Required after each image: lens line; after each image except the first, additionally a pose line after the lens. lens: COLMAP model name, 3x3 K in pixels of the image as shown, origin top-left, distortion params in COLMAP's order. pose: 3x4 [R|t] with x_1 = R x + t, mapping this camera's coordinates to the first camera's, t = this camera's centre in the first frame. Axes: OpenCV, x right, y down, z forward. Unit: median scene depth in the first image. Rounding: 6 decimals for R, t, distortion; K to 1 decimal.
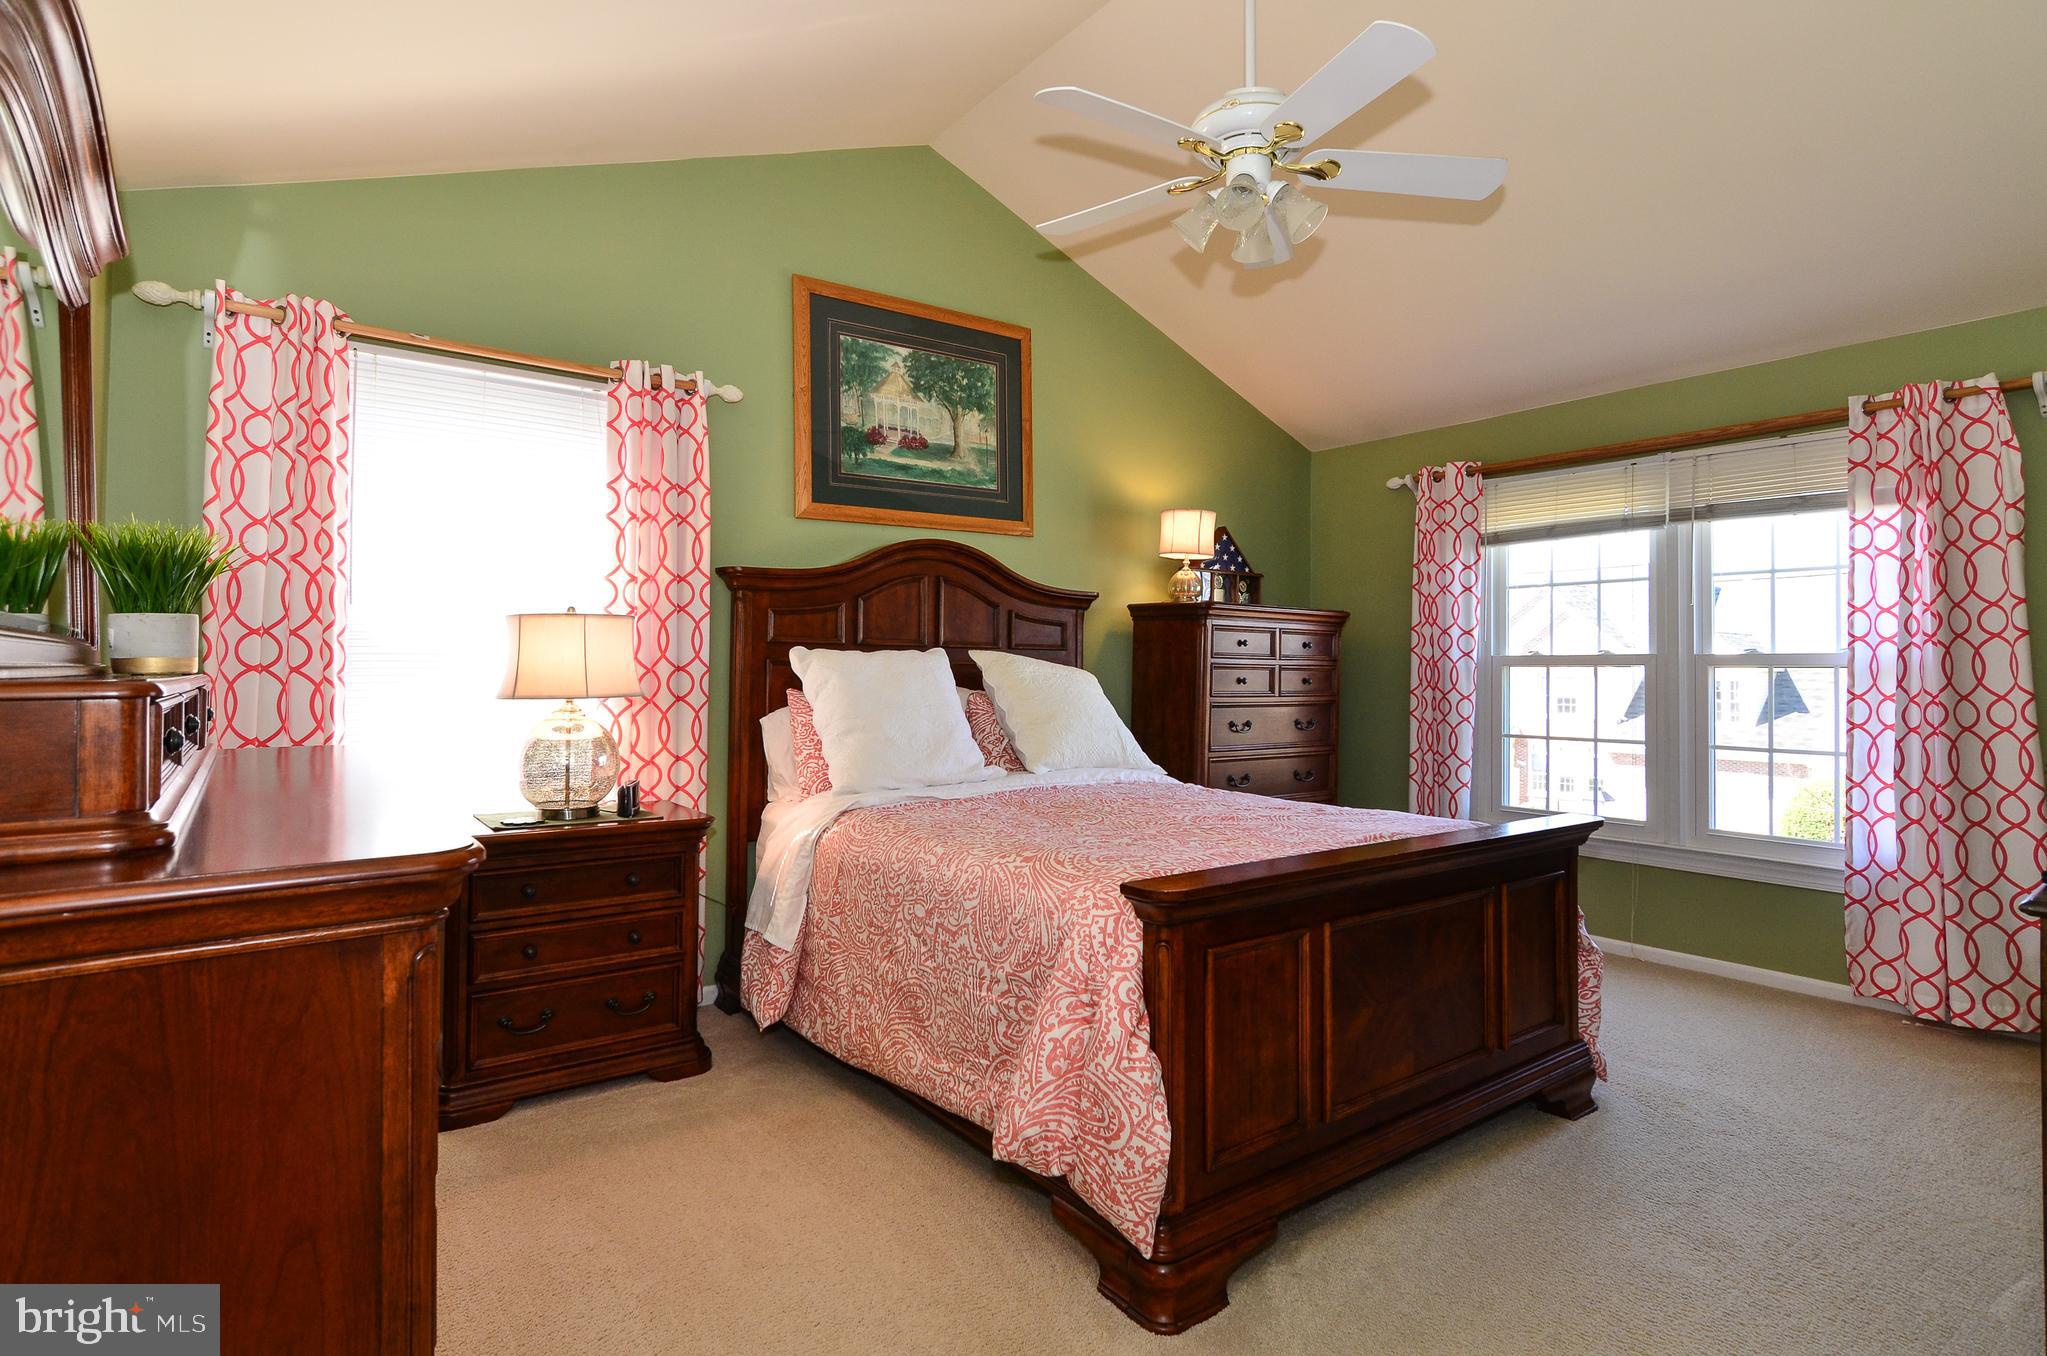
lens RADIAL K [[1053.8, 0, 1014.3], [0, 1053.8, 613.6], [0, 0, 1]] dist [0.003457, 0.001689]
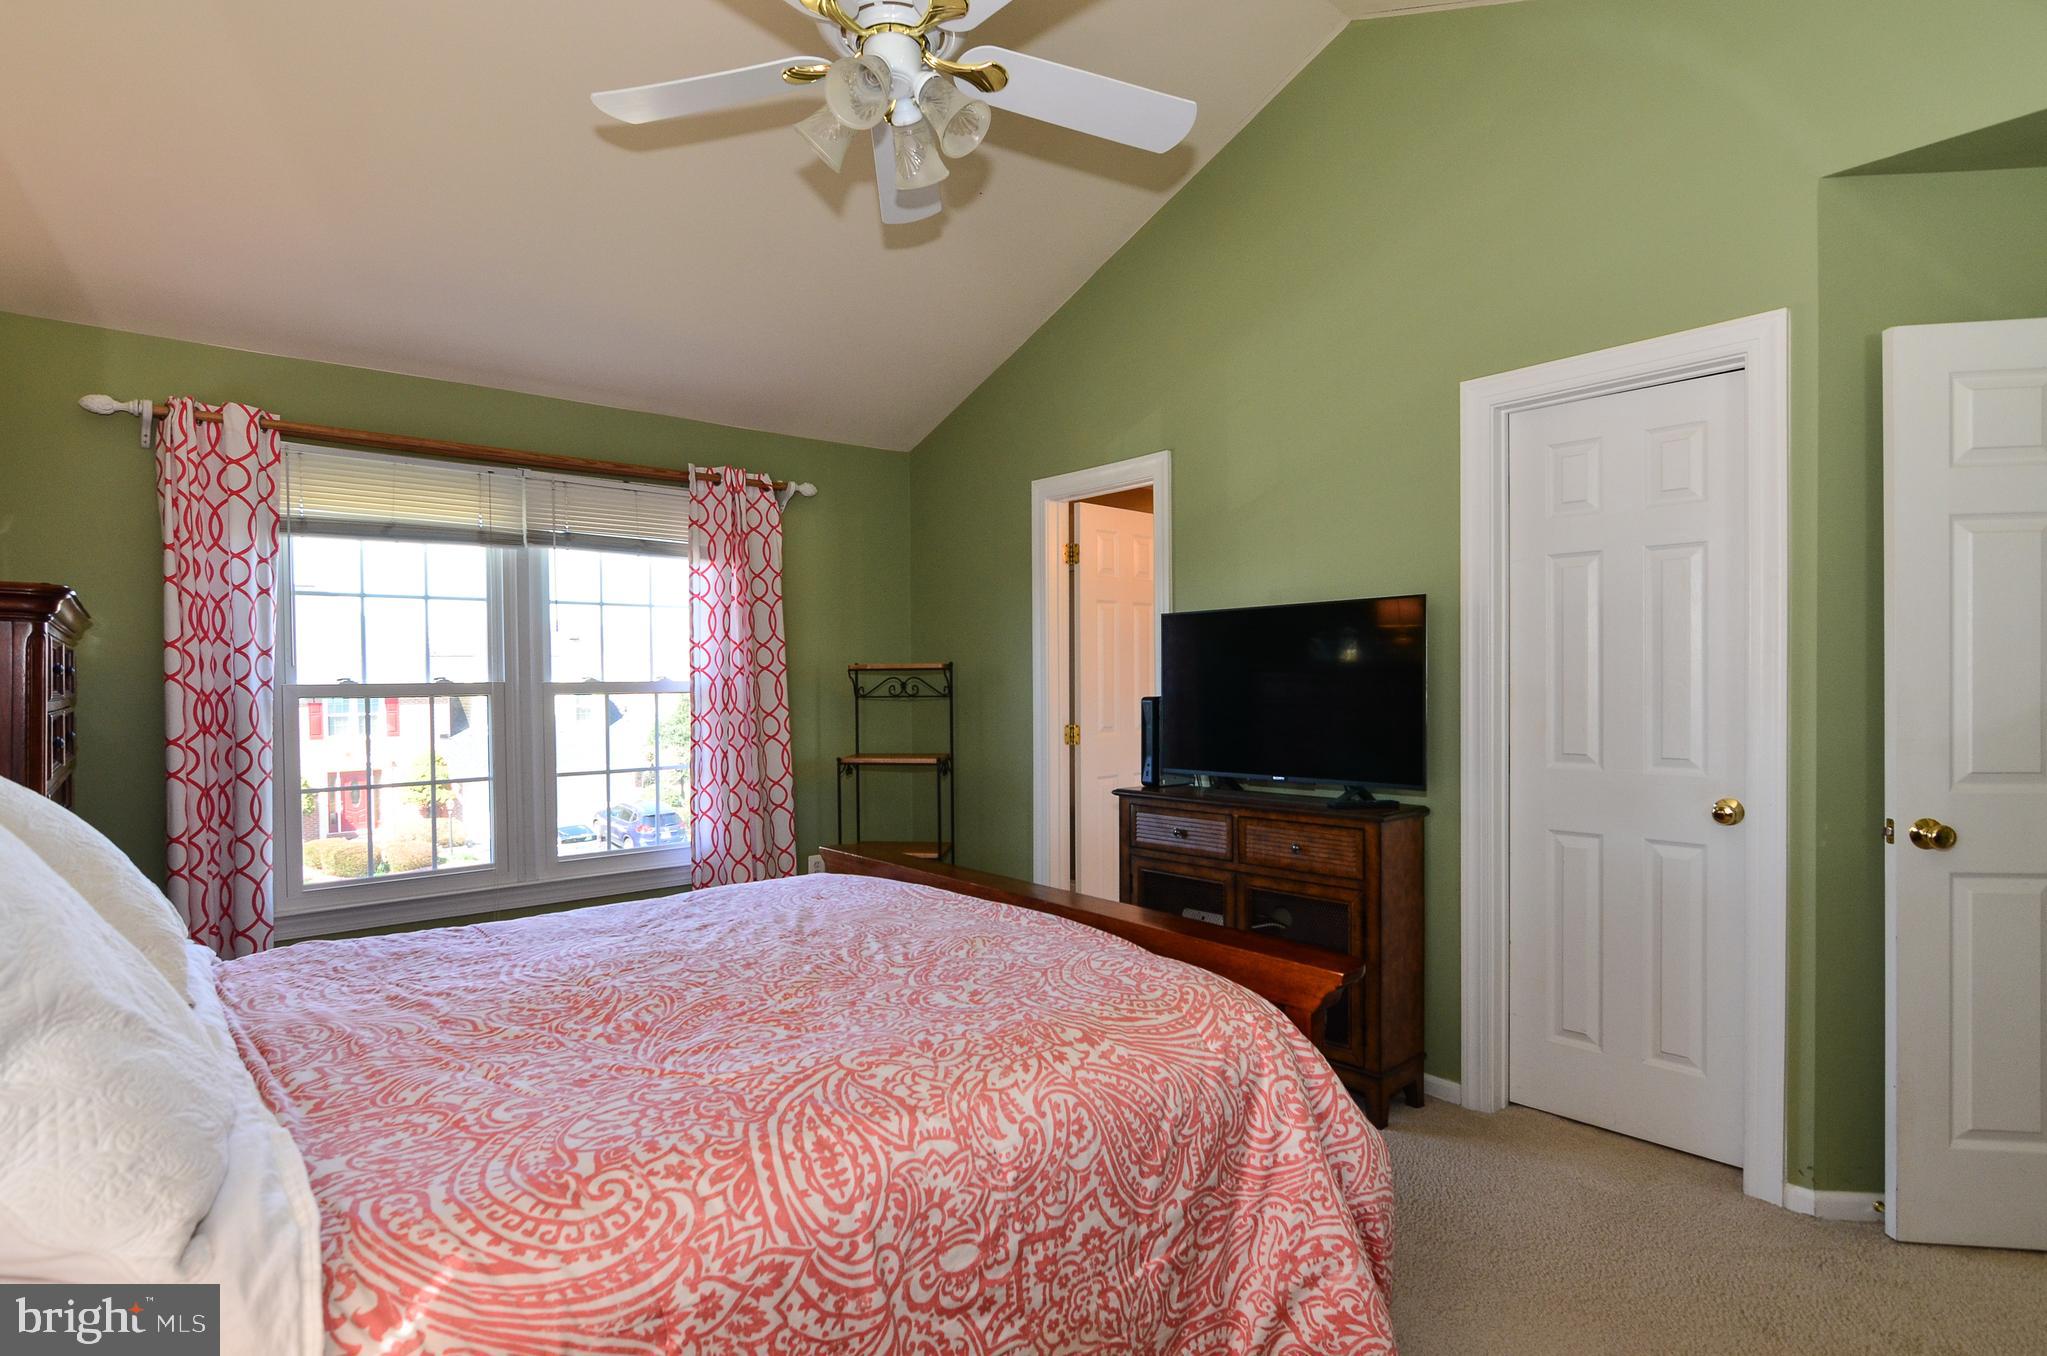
lens RADIAL K [[1040.9, 0, 1023.5], [0, 1040.9, 678.0], [0, 0, 1]] dist [-0.024348, -0.000399]
pose [[-0.078957, -0.007822, 0.996847, -0.344035], [-0.046353, 0.998916, 0.004166, 0.009813], [-0.995800, -0.045878, -0.079234, 0.630130]]
